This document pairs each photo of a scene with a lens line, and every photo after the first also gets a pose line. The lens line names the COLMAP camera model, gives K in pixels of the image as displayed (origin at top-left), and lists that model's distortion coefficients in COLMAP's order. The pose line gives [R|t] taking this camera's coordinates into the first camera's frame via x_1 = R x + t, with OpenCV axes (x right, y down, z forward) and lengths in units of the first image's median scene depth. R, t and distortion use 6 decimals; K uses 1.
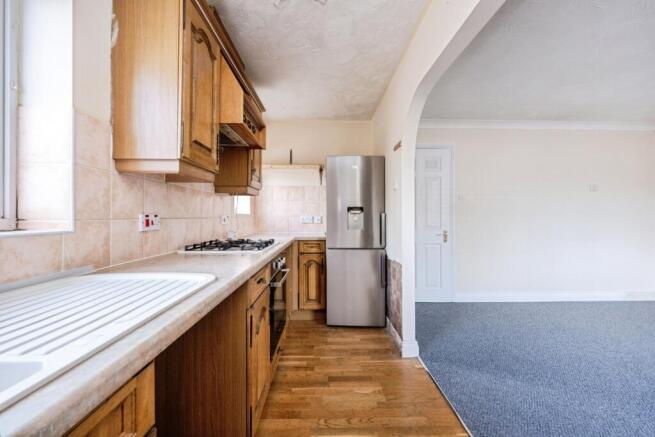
lens RADIAL K [[262.3, 0, 327.5], [0, 262.3, 218.5], [0, 0, 1]] dist [0.000186, -0.000008]
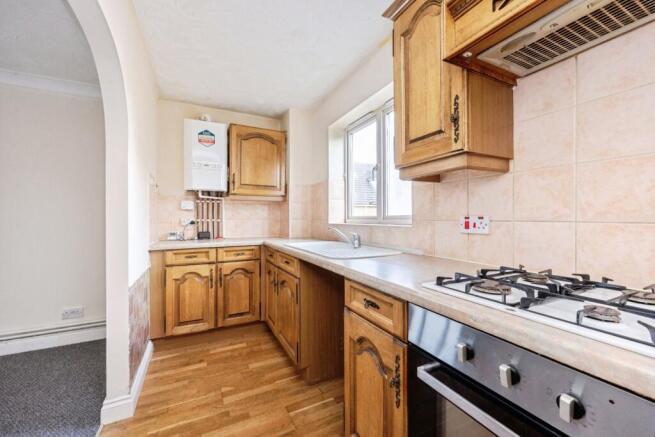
lens RADIAL K [[262.3, 0, 327.5], [0, 262.3, 218.5], [0, 0, 1]] dist [0.000186, -0.000008]
pose [[-0.903681, 0.004538, -0.428182, 0.180973], [-0.001313, 0.999910, 0.013367, -0.018751], [0.428204, 0.012642, -0.903594, 1.579780]]
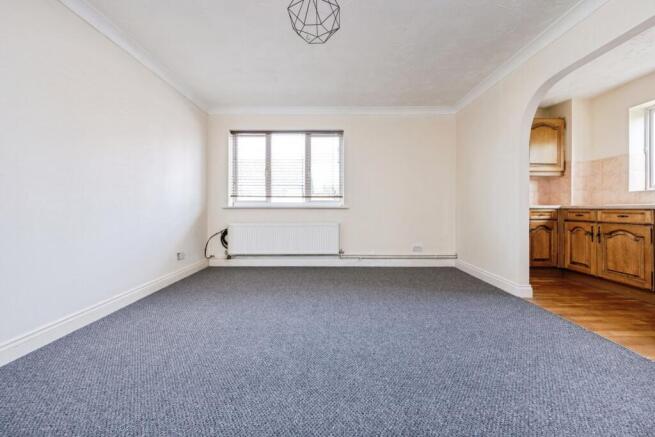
lens RADIAL K [[263.0, 0, 328.9], [0, 263.0, 208.5], [0, 0, 1]] dist [-0.001244, -0.000008]
pose [[-0.999775, -0.002789, 0.021032, 1.879461], [-0.002509, 0.999907, 0.013370, 0.168491], [-0.021068, 0.013314, -0.999689, 2.157295]]
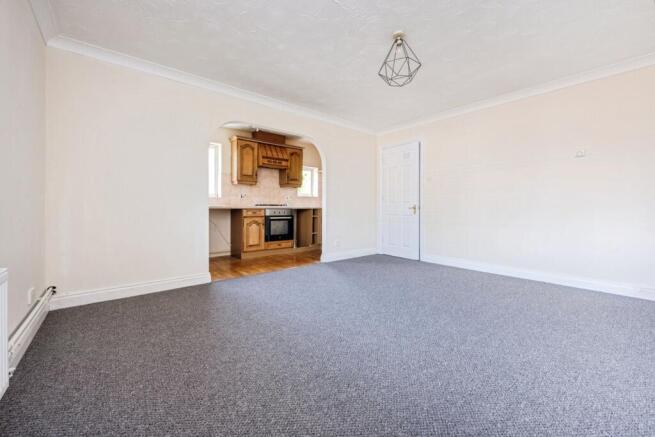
lens RADIAL K [[262.3, 0, 327.5], [0, 262.3, 218.5], [0, 0, 1]] dist [0.000186, -0.000008]
pose [[0.616585, 0.030267, -0.786706, 2.963153], [-0.008675, 0.999461, 0.031653, 0.188719], [0.787241, -0.012692, 0.616515, -0.353920]]
